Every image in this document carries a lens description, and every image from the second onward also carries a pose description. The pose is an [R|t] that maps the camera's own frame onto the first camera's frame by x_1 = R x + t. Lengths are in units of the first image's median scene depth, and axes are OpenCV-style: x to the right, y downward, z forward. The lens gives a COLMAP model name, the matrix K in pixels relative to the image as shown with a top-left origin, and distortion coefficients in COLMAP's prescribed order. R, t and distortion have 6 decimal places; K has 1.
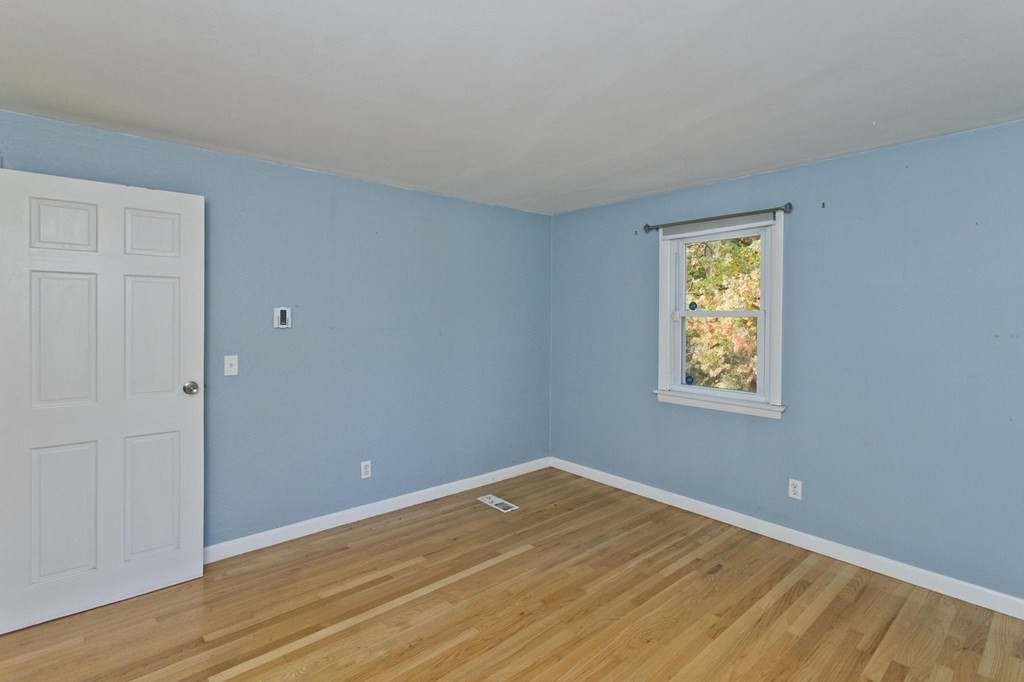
lens RADIAL K [[491.1, 0, 509.1], [0, 491.1, 328.3], [0, 0, 1]] dist [0.003037, 0.000020]
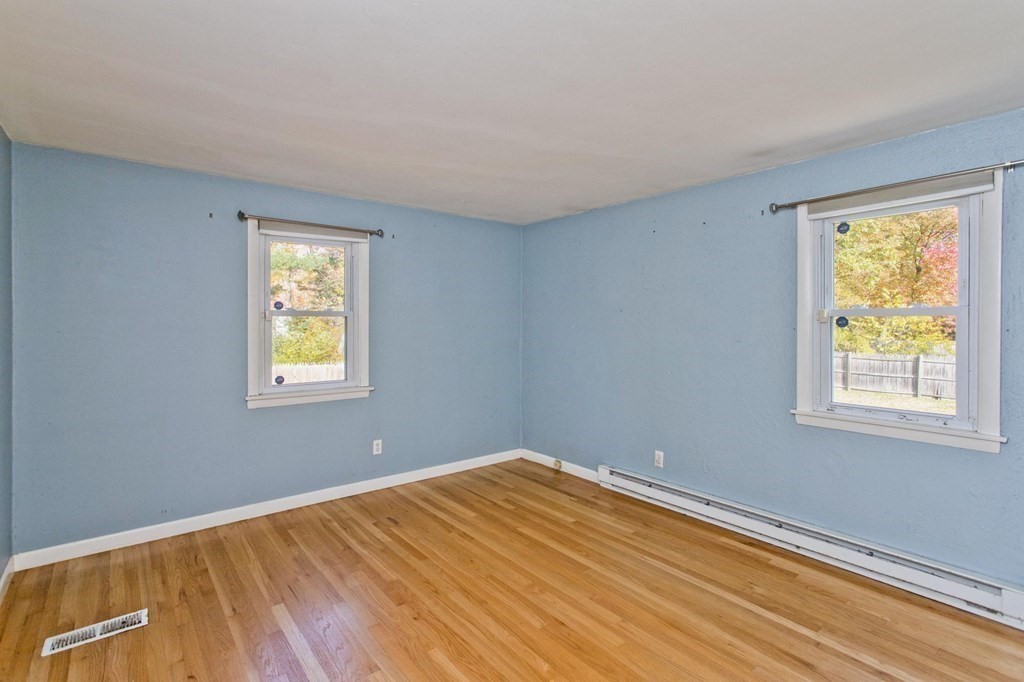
lens RADIAL K [[491.1, 0, 509.1], [0, 491.1, 328.3], [0, 0, 1]] dist [0.003037, 0.000020]
pose [[0.041815, -0.014901, 0.999014, -0.726358], [0.025880, 0.999569, 0.013826, 0.000895], [-0.998790, 0.025276, 0.042182, 0.597604]]
